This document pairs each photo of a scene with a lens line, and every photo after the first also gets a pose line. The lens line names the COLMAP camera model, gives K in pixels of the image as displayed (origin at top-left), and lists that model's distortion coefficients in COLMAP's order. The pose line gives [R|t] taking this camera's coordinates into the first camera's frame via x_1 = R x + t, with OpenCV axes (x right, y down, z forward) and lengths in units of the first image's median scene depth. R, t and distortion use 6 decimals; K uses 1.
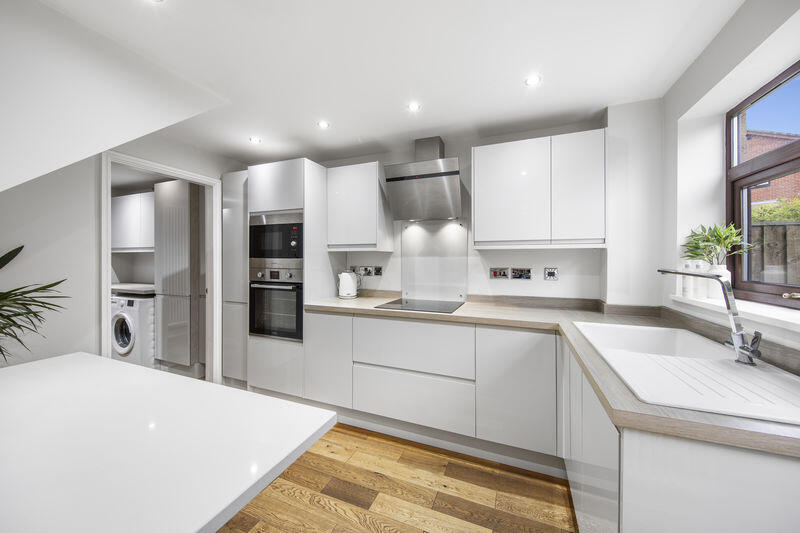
lens RADIAL K [[286.4, 0, 403.4], [0, 286.4, 258.5], [0, 0, 1]] dist [-0.000797, -0.000306]
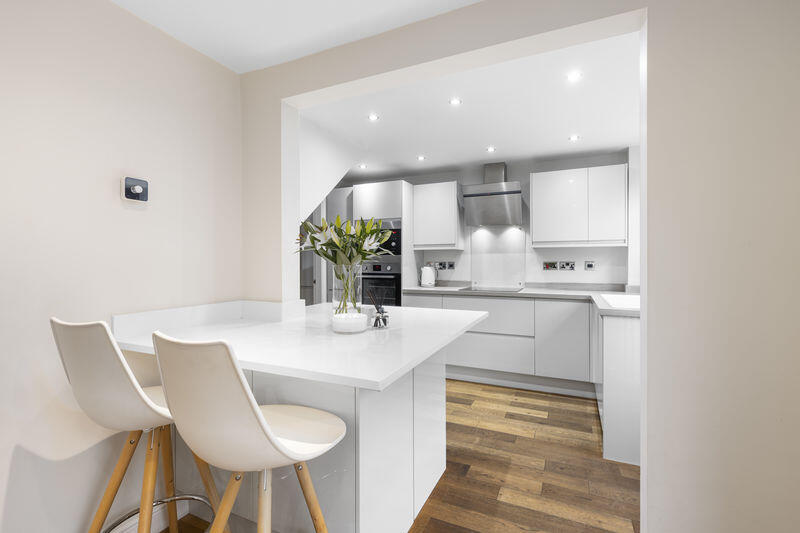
lens RADIAL K [[362.0, 0, 401.5], [0, 362.0, 264.2], [0, 0, 1]] dist [-0.000627, 0.000031]
pose [[0.998479, -0.003875, -0.055001, -0.255116], [0.004503, 0.999926, 0.011300, 0.022457], [0.054953, -0.011531, 0.998422, -0.694305]]
